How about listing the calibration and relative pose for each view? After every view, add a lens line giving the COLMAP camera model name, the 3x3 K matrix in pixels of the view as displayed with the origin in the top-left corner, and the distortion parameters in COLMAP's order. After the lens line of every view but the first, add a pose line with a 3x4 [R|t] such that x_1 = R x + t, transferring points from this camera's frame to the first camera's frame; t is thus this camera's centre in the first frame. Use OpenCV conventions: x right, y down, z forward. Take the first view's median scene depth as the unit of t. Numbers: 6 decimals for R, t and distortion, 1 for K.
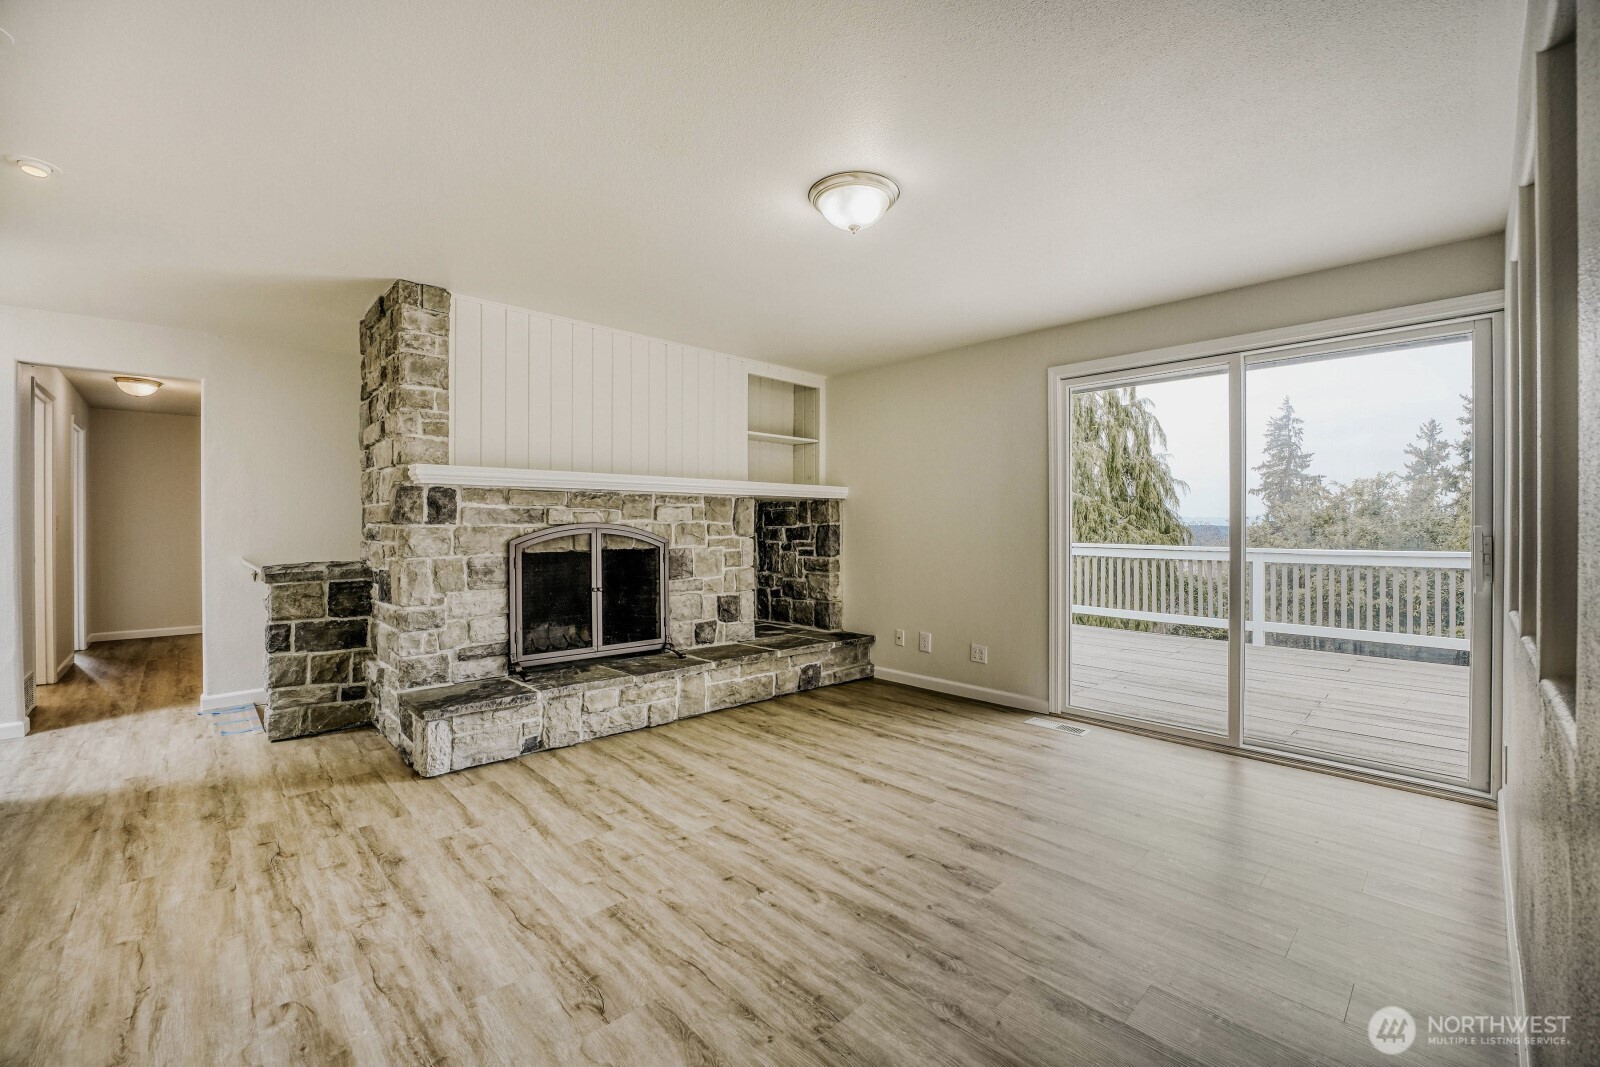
lens RADIAL K [[654.9, 0, 800.0], [0, 654.9, 533.5], [0, 0, 1]] dist [-0.026696, 0.000024]
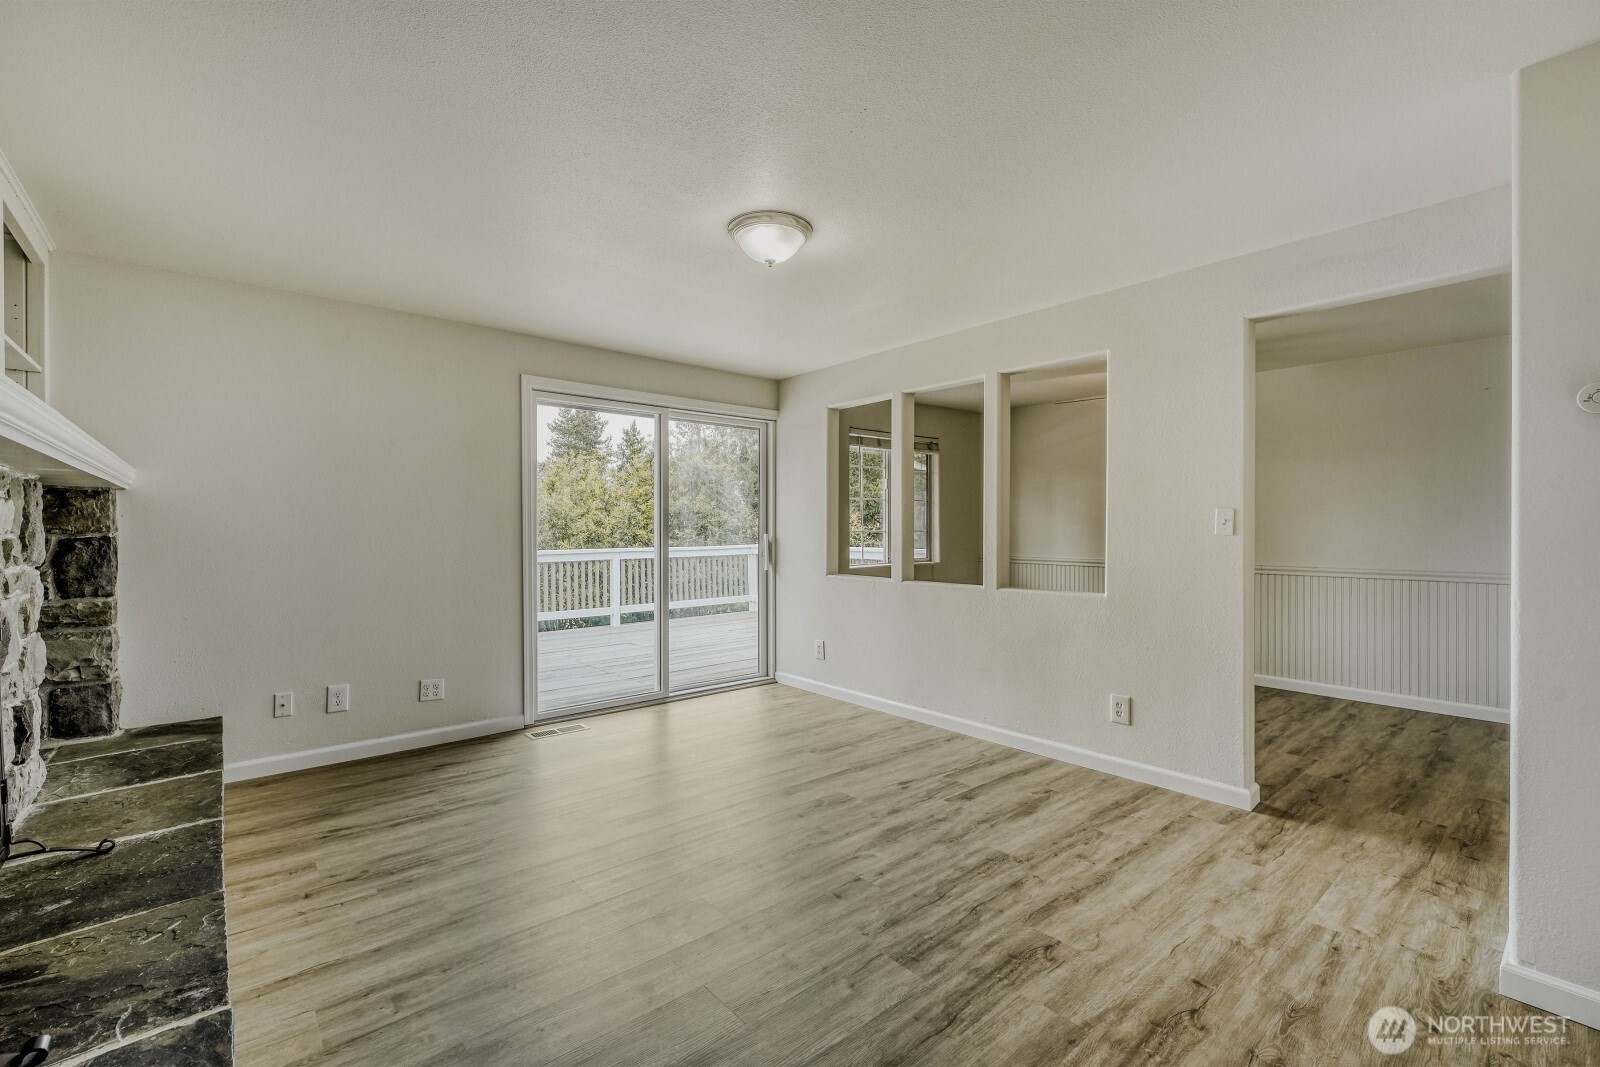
lens RADIAL K [[681.0, 0, 800.0], [0, 681.0, 533.5], [0, 0, 1]] dist [0.000224, -0.000089]
pose [[0.061489, -0.007700, 0.998078, -0.692615], [0.011633, 0.999908, 0.006998, -0.017187], [-0.998040, 0.011180, 0.061573, 0.597586]]
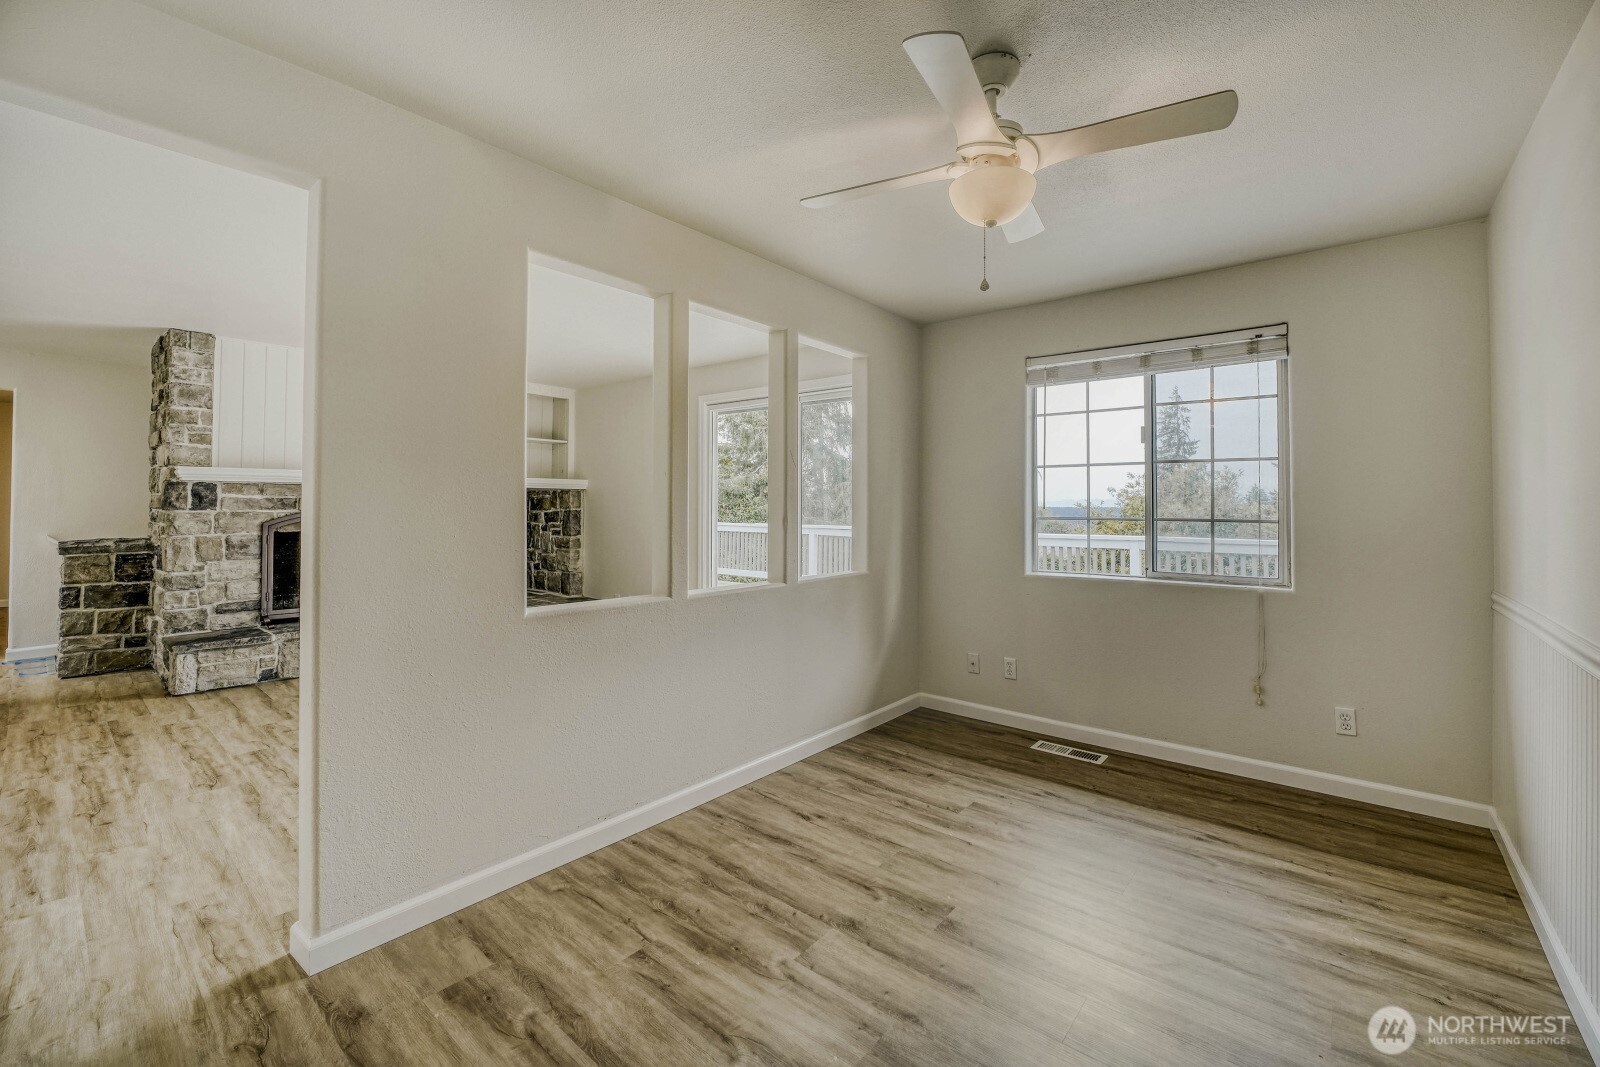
lens RADIAL K [[669.9, 0, 792.3], [0, 669.9, 497.0], [0, 0, 1]] dist [-0.033248, 0.005088]
pose [[0.994544, 0.008094, 0.104004, 0.483221], [-0.005648, 0.999701, -0.023789, -0.015492], [-0.104166, 0.023072, 0.994292, -0.435871]]
